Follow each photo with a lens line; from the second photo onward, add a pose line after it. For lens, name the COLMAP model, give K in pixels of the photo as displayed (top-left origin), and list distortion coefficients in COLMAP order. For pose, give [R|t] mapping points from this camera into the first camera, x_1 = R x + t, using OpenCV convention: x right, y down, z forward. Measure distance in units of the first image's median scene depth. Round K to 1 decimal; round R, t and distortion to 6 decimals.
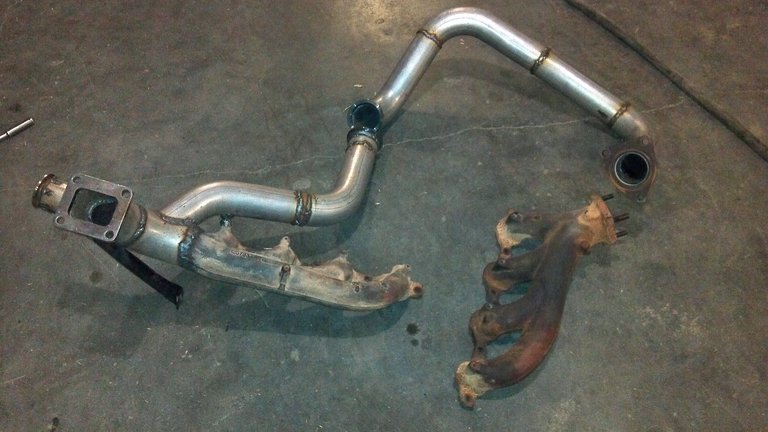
lens RADIAL K [[803.4, 0, 384.0], [0, 803.4, 216.0], [0, 0, 1]] dist [0.111137, -0.366172]
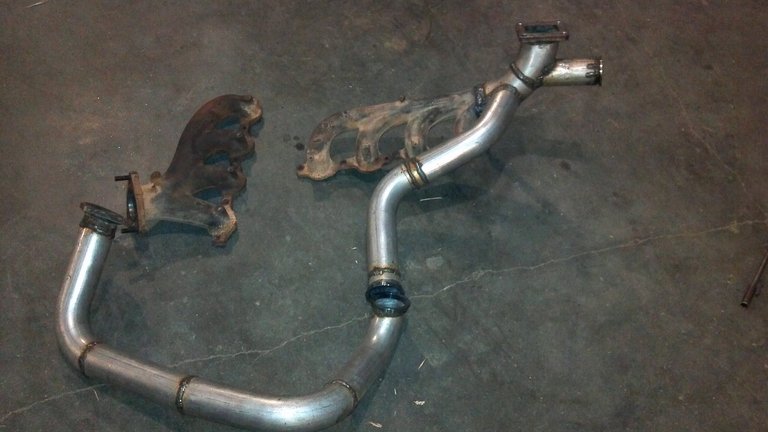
lens RADIAL K [[803.4, 0, 384.0], [0, 803.4, 216.0], [0, 0, 1]] dist [0.111137, -0.366172]
pose [[-0.969774, 0.138229, -0.201075, 0.151868], [-0.230506, -0.248686, 0.940756, -0.950570], [0.080035, 0.958670, 0.273031, 0.669188]]
